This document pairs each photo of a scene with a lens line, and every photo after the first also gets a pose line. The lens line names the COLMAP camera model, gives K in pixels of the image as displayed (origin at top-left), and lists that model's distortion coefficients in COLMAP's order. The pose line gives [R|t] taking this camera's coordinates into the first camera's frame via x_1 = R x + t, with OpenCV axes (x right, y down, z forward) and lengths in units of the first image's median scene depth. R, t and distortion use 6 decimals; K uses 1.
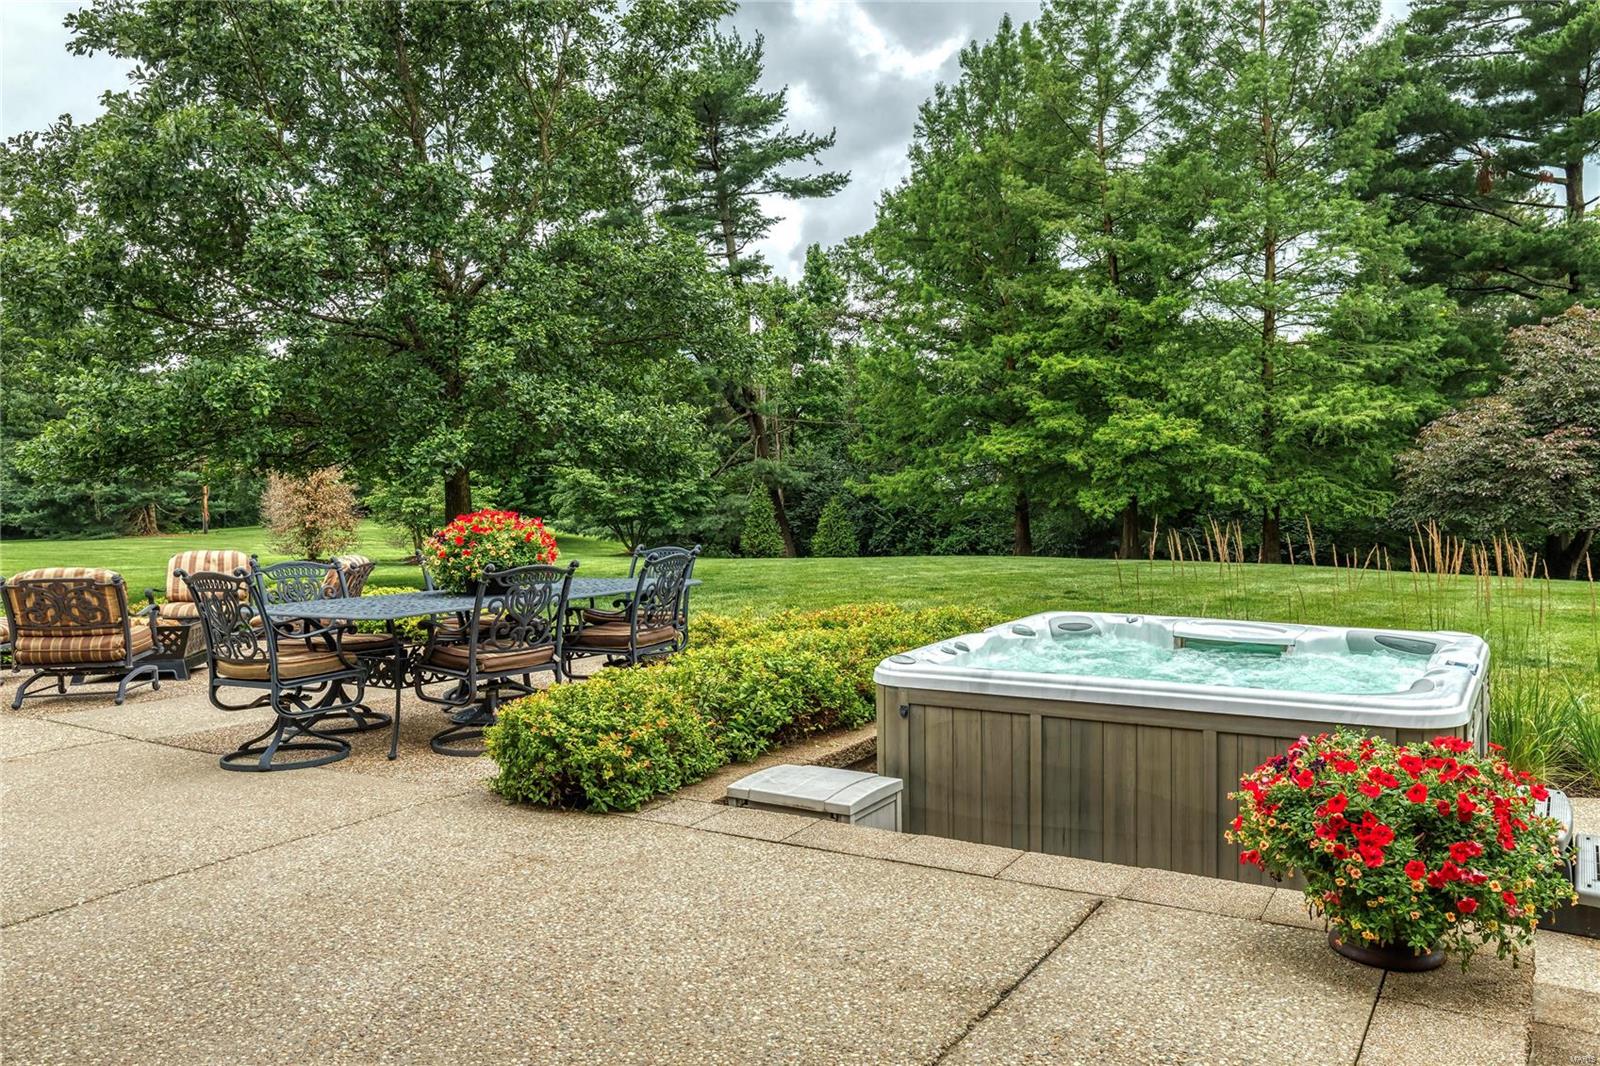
lens RADIAL K [[1150.6, 0, 800.0], [0, 1150.6, 533.0], [0, 0, 1]] dist [0.001570, 0.002211]
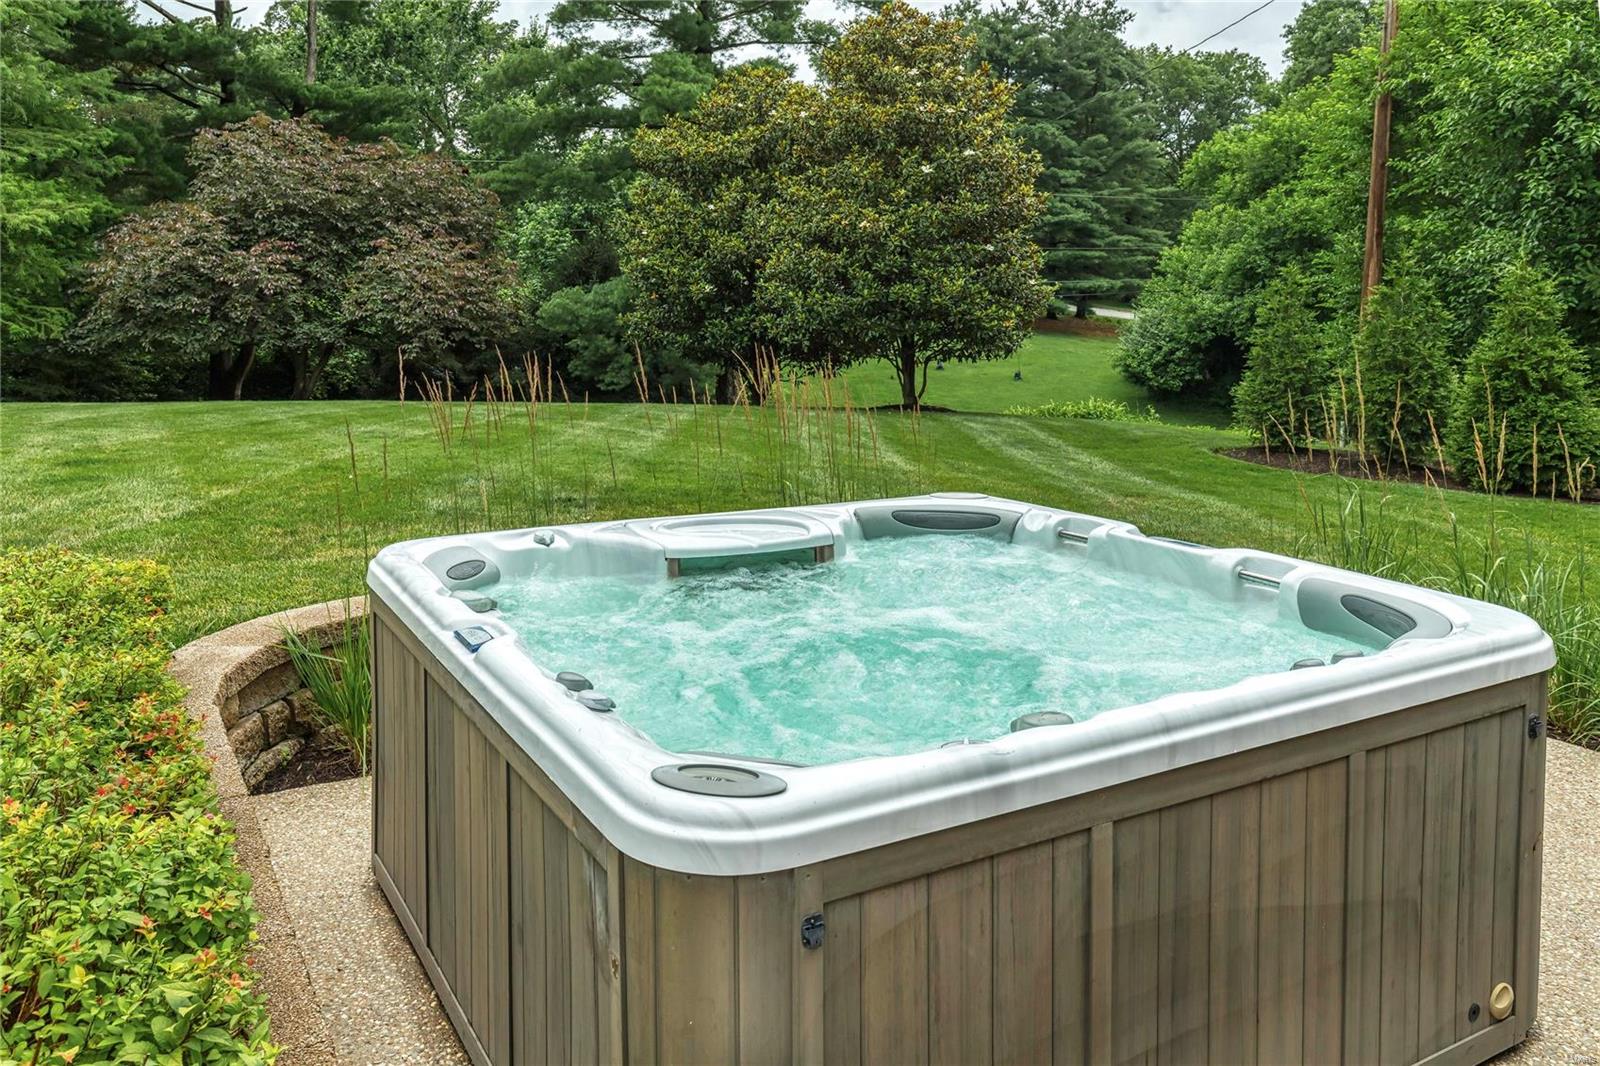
lens RADIAL K [[1243.4, 0, 763.4], [0, 1243.4, 360.6], [0, 0, 1]] dist [-0.001031, -0.006917]
pose [[0.484122, -0.037317, 0.874204, -0.031814], [0.031732, 0.999182, 0.025079, -0.003842], [-0.874425, 0.015599, 0.484910, 0.109370]]
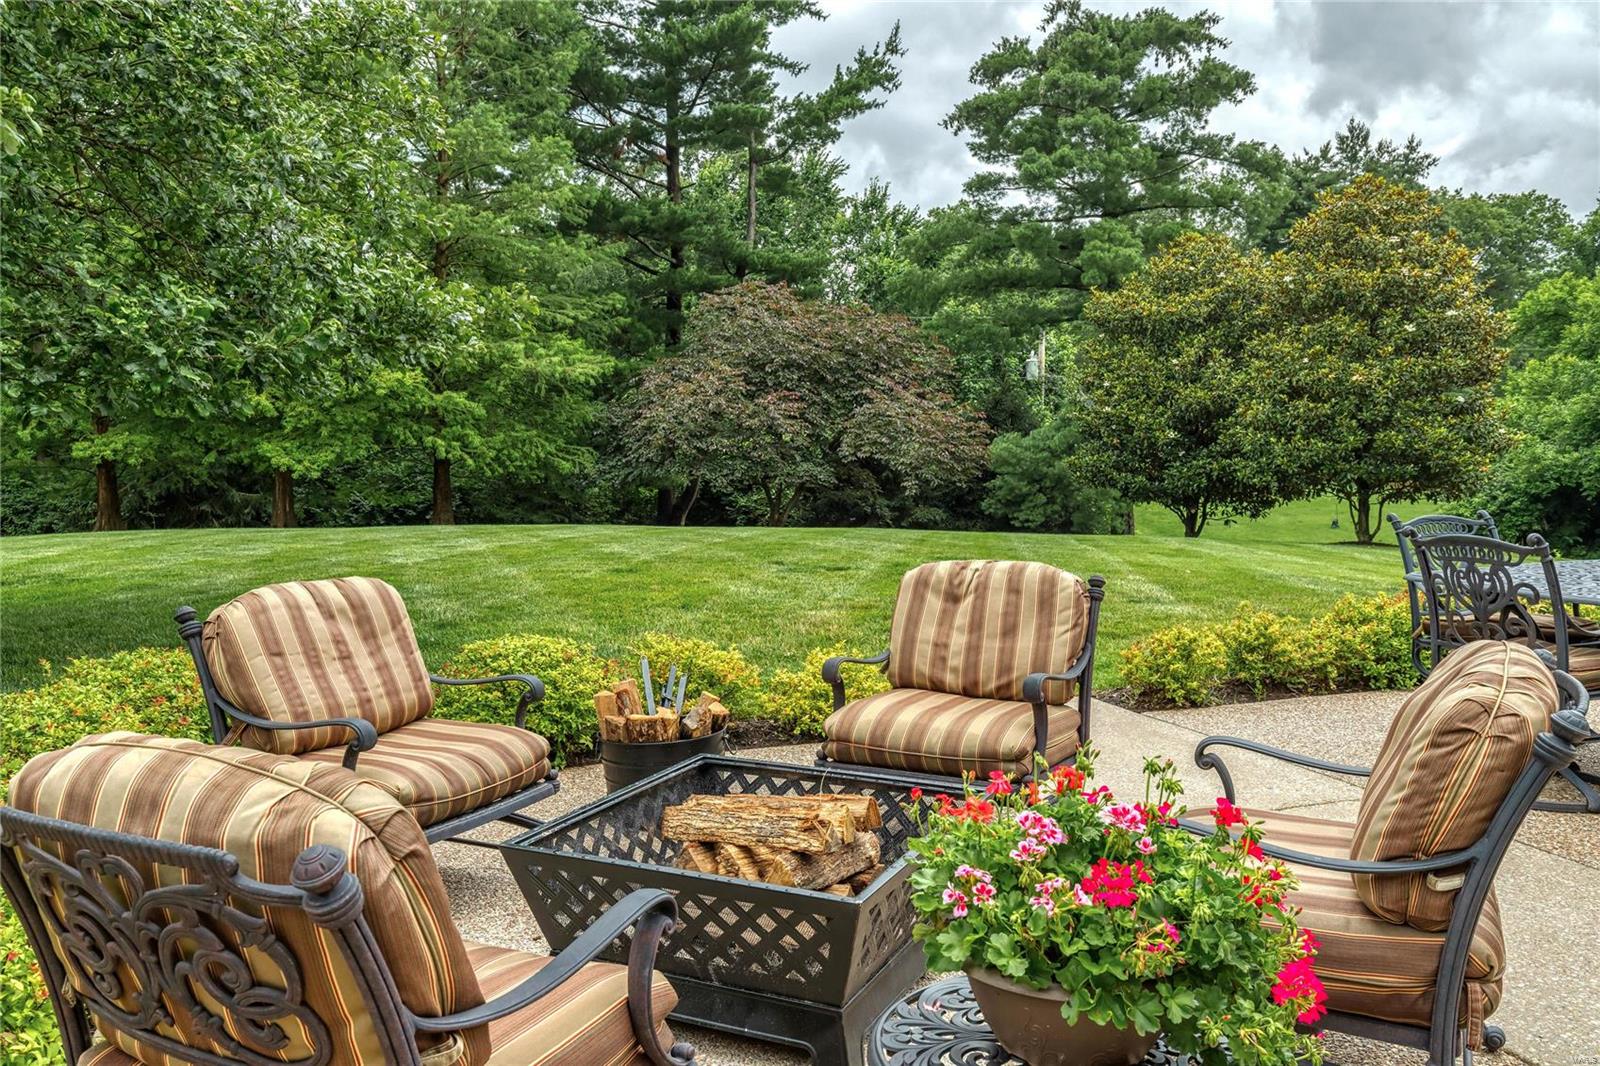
lens RADIAL K [[1246.5, 0, 800.0], [0, 1246.5, 533.0], [0, 0, 1]] dist [-0.003341, 0.002981]
pose [[0.595018, -0.045211, 0.802440, -0.230653], [0.020322, 0.998944, 0.041213, -0.002895], [-0.803456, -0.008216, 0.595308, 0.208801]]
